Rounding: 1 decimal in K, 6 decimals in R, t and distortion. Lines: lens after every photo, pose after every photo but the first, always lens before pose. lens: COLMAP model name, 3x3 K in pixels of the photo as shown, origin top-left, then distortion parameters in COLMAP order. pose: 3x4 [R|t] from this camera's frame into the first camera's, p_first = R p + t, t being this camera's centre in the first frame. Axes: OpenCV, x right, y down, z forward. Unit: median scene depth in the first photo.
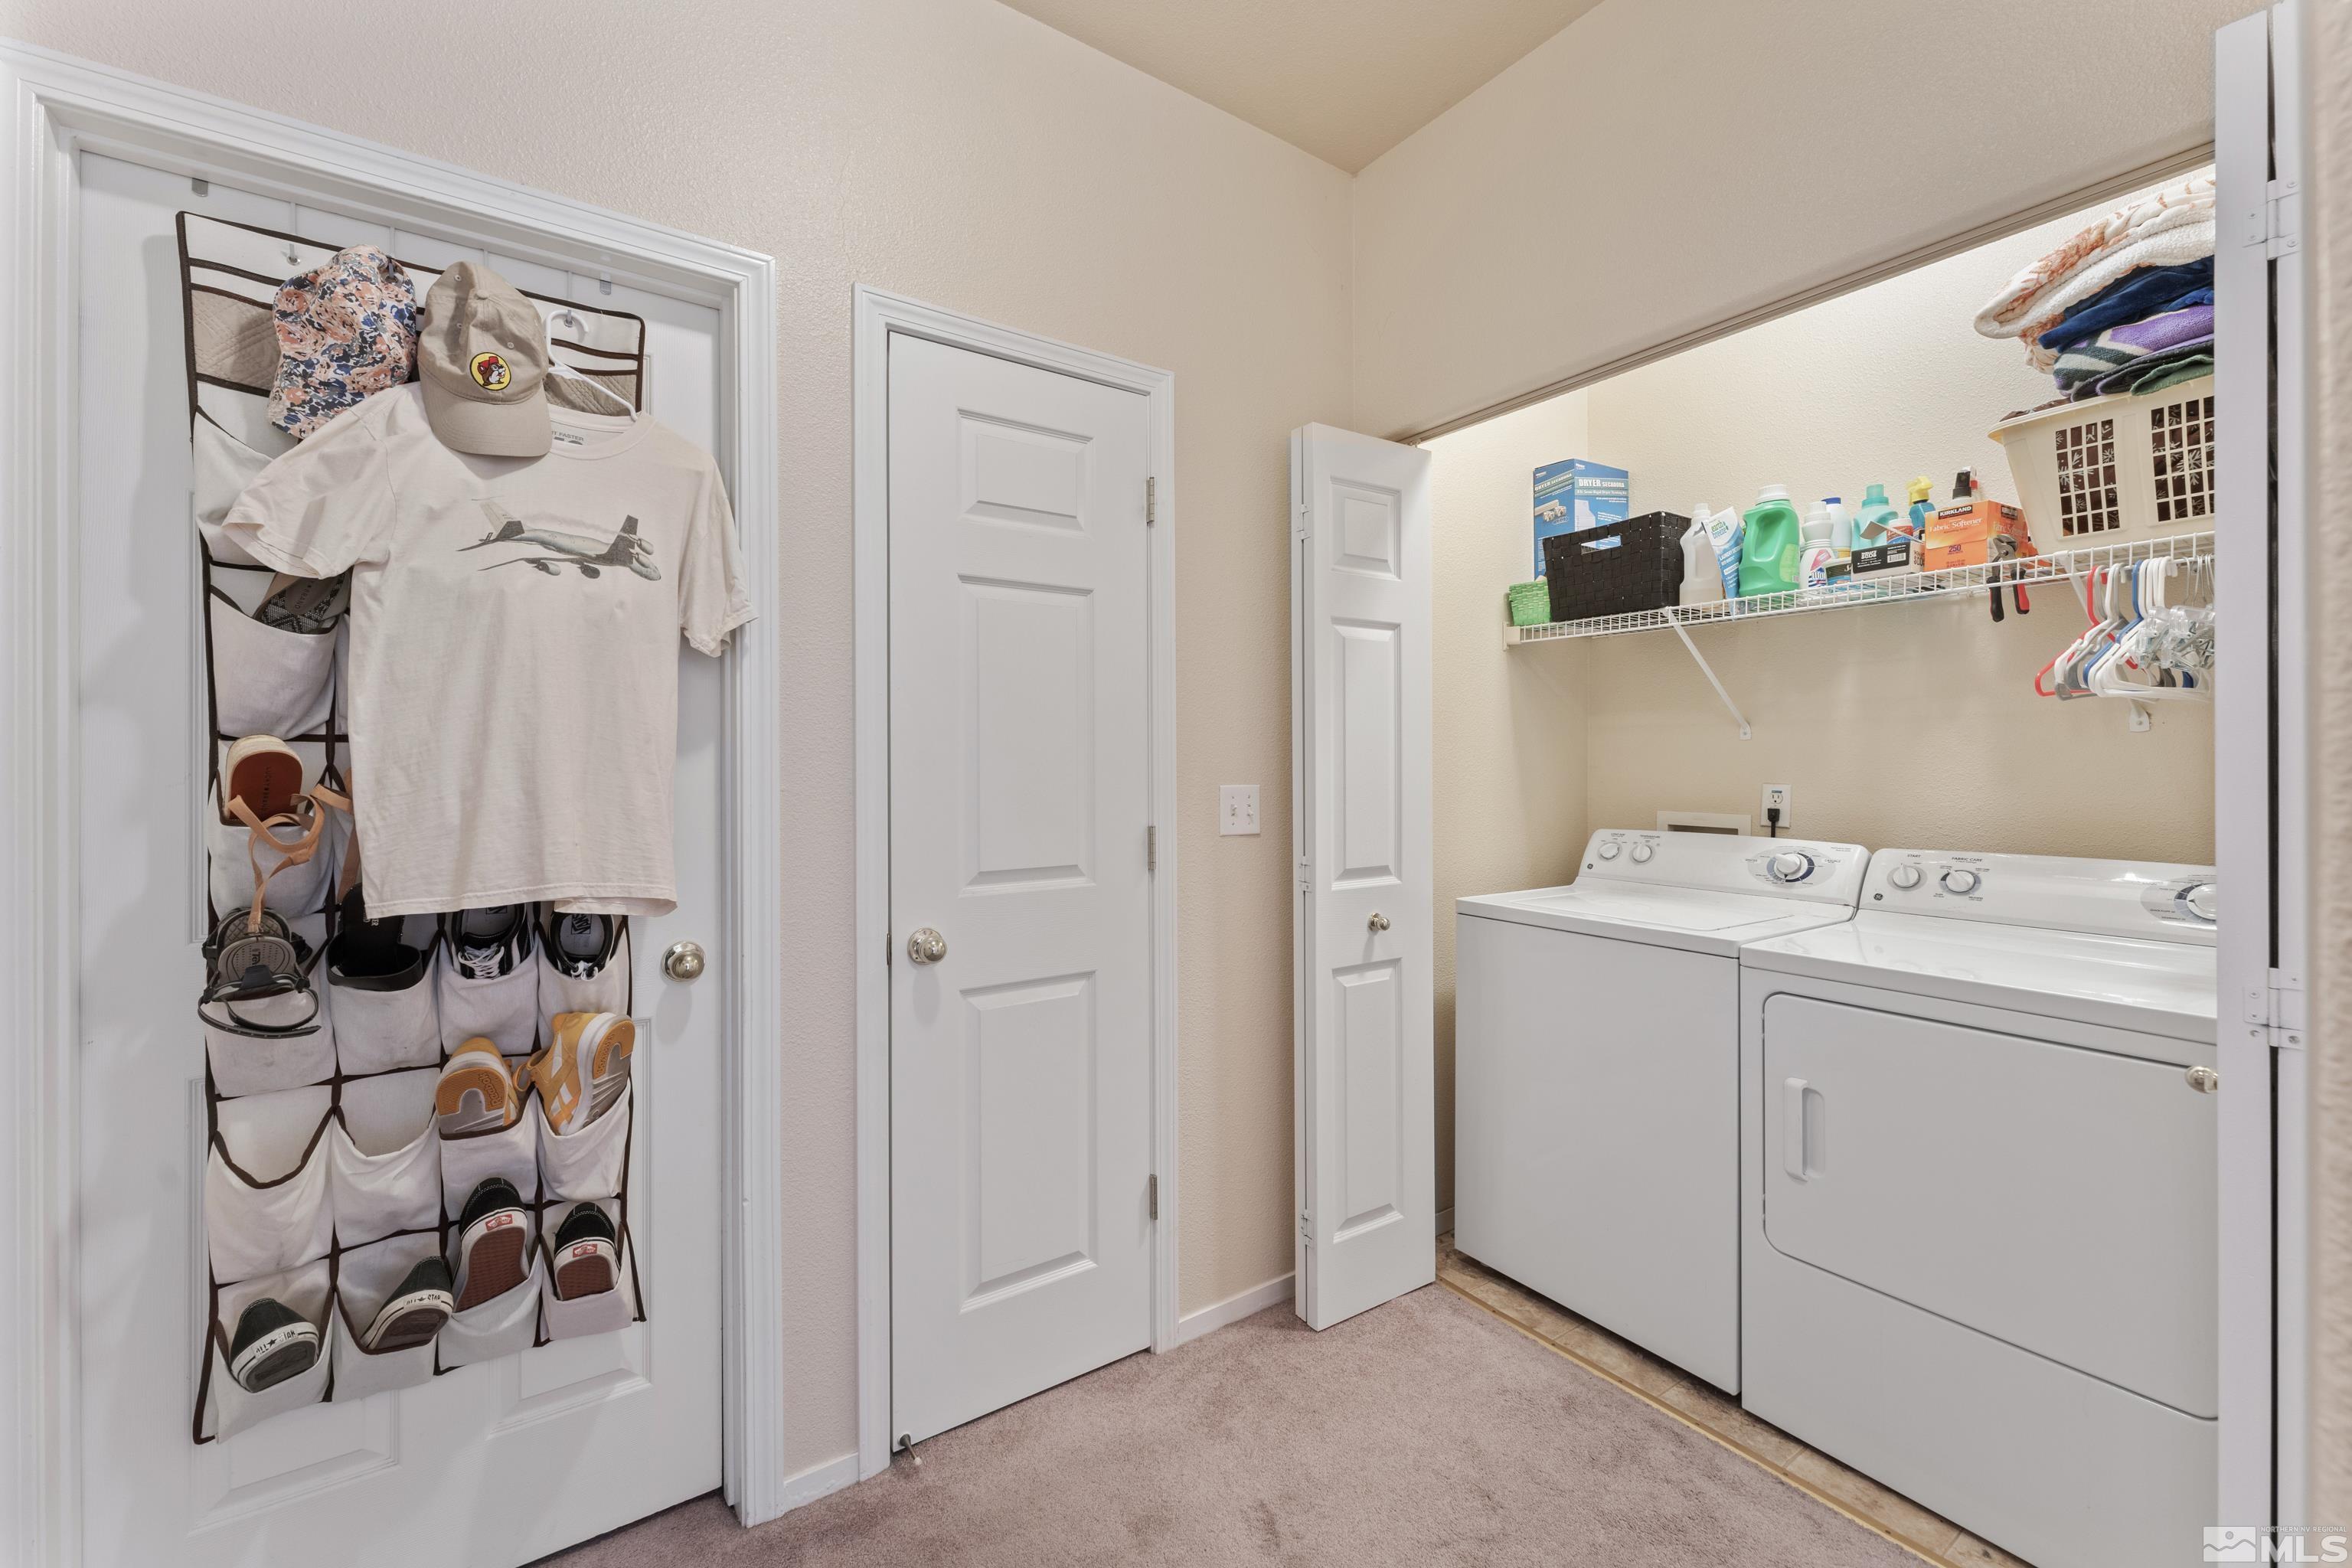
lens RADIAL K [[942.6, 0, 1185.1], [0, 942.6, 763.0], [0, 0, 1]] dist [-0.001162, 0.000056]
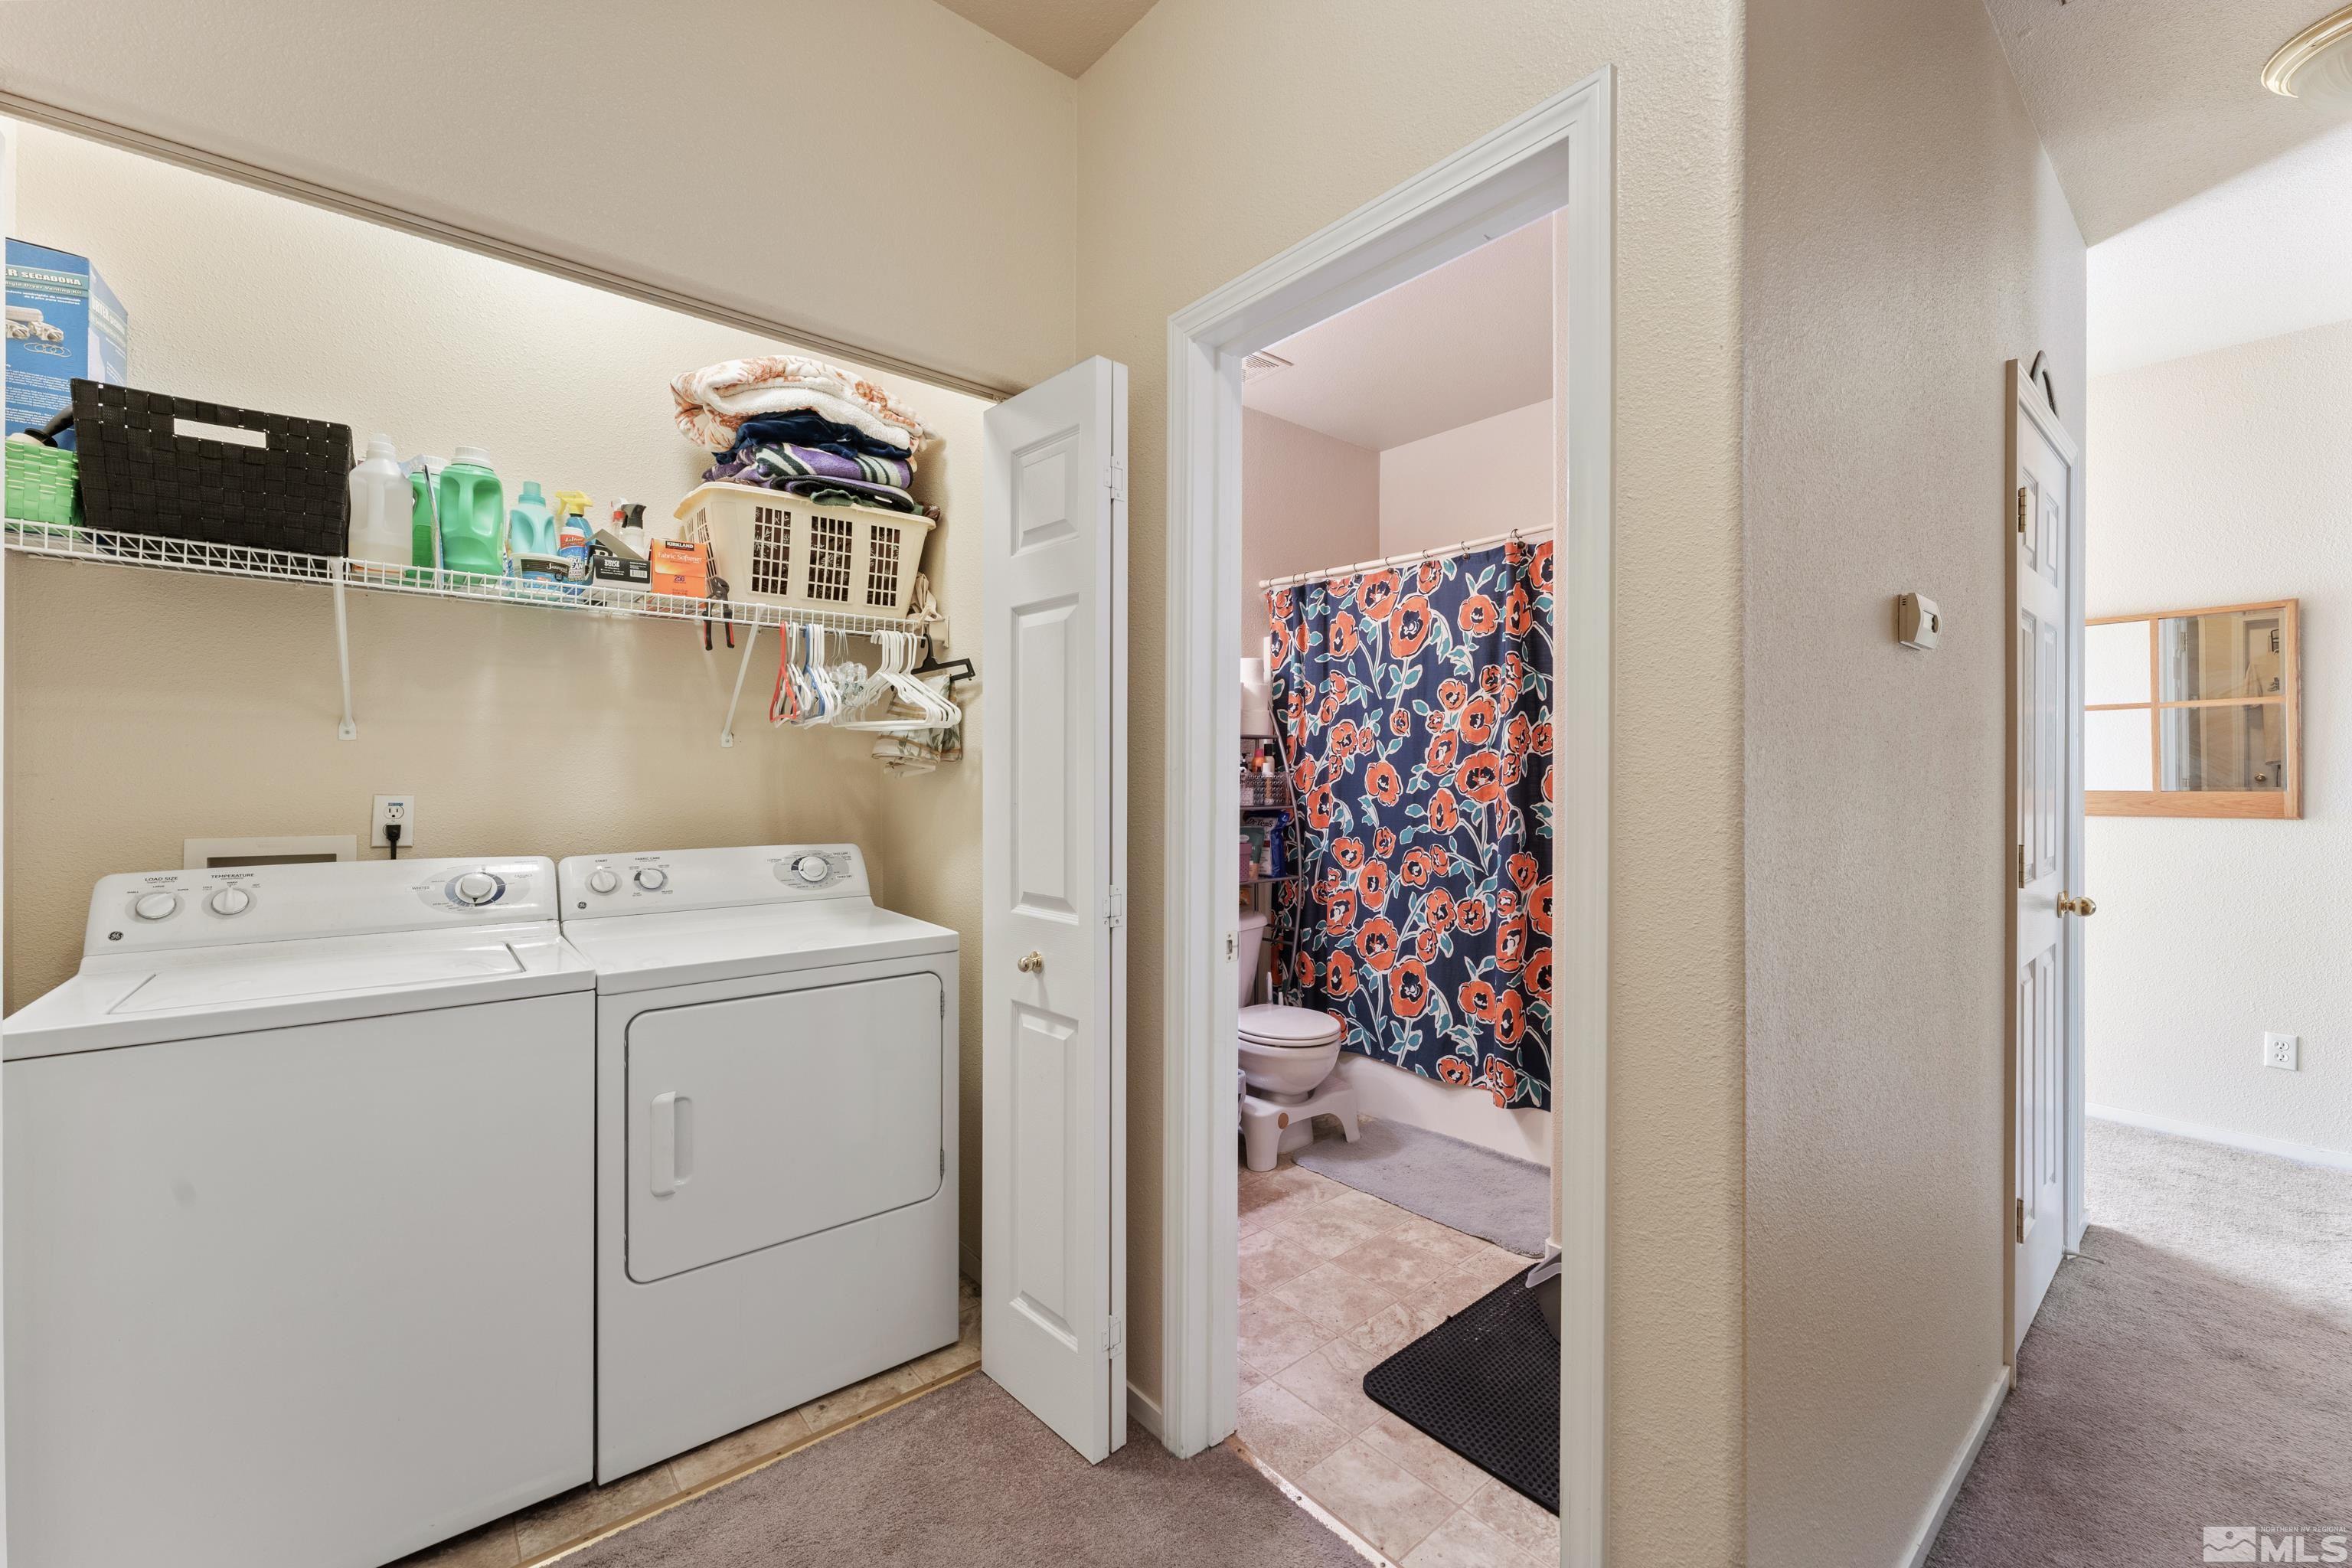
lens RADIAL K [[942.6, 0, 1168.5], [0, 942.6, 773.1], [0, 0, 1]] dist [-0.001162, 0.000056]
pose [[-0.088019, 0.000428, 0.996119, -0.368085], [-0.005344, 0.999985, -0.000902, 0.000093], [-0.996104, -0.005403, -0.088015, 0.560426]]
